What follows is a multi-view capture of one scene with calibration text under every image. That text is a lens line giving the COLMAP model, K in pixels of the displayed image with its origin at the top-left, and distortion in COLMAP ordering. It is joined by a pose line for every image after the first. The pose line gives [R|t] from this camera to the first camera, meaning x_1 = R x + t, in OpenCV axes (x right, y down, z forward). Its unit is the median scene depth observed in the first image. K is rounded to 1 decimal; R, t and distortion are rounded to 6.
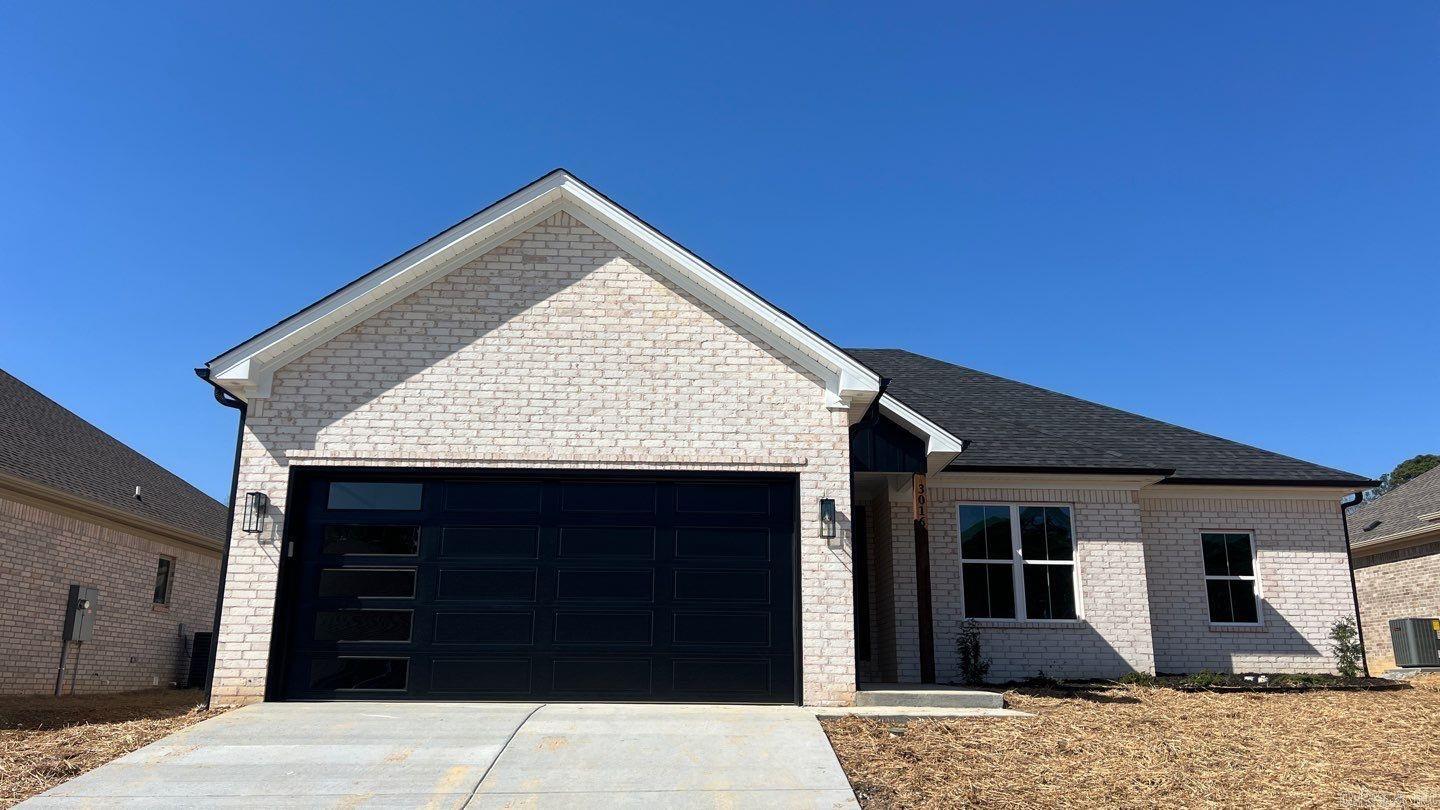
lens RADIAL K [[1079.6, 0, 720.0], [0, 1079.6, 405.0], [0, 0, 1]] dist [0.116391, -0.165867]
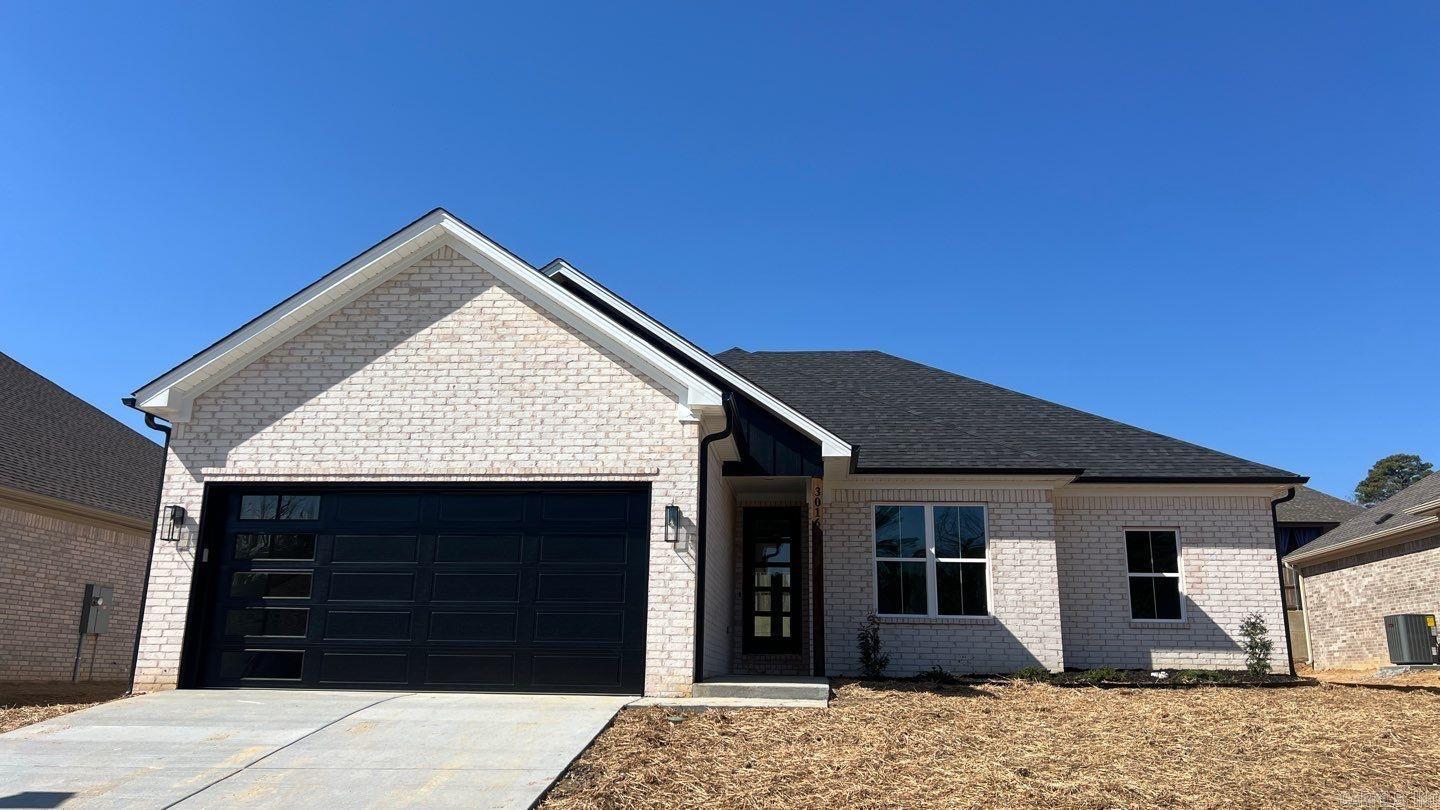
lens RADIAL K [[1079.6, 0, 720.0], [0, 1079.6, 405.0], [0, 0, 1]] dist [0.116391, -0.165867]
pose [[0.992752, -0.020843, -0.118362, 0.264612], [0.021757, 0.999743, 0.006435, -0.019175], [0.118197, -0.008964, 0.992950, -0.064126]]
